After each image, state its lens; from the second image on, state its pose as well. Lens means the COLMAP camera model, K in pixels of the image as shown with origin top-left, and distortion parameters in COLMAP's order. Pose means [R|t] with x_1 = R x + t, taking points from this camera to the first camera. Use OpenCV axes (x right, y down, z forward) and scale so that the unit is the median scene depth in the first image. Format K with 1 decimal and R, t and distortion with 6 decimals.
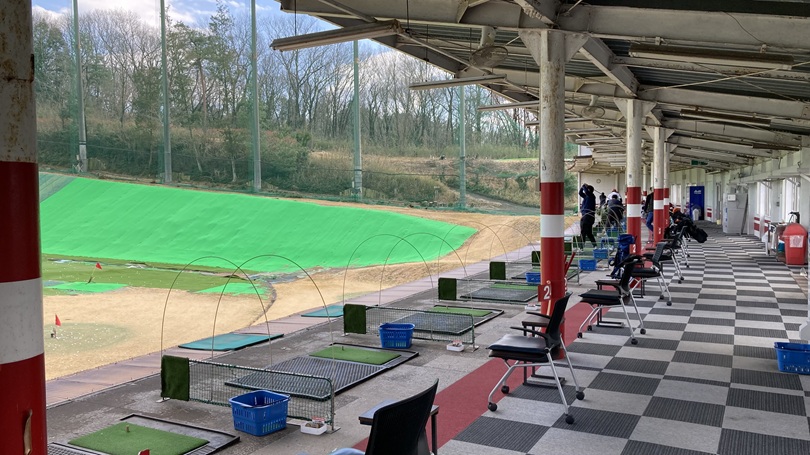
lens RADIAL K [[656.0, 0, 405.0], [0, 656.0, 227.5], [0, 0, 1]] dist [0.004502, 0.005062]
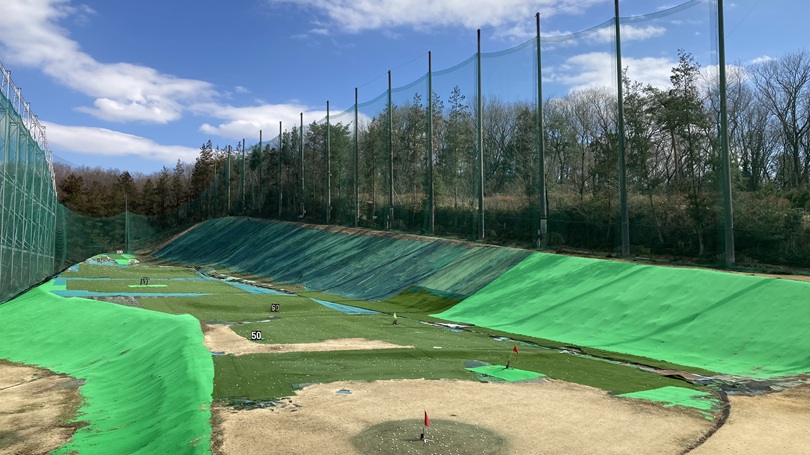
lens RADIAL K [[656.0, 0, 405.0], [0, 656.0, 227.5], [0, 0, 1]] dist [0.004502, 0.005062]
pose [[0.753207, -0.039874, -0.656573, 0.007581], [-0.034002, 0.994466, -0.099401, -0.008693], [0.656904, 0.097195, 0.747684, 0.139067]]
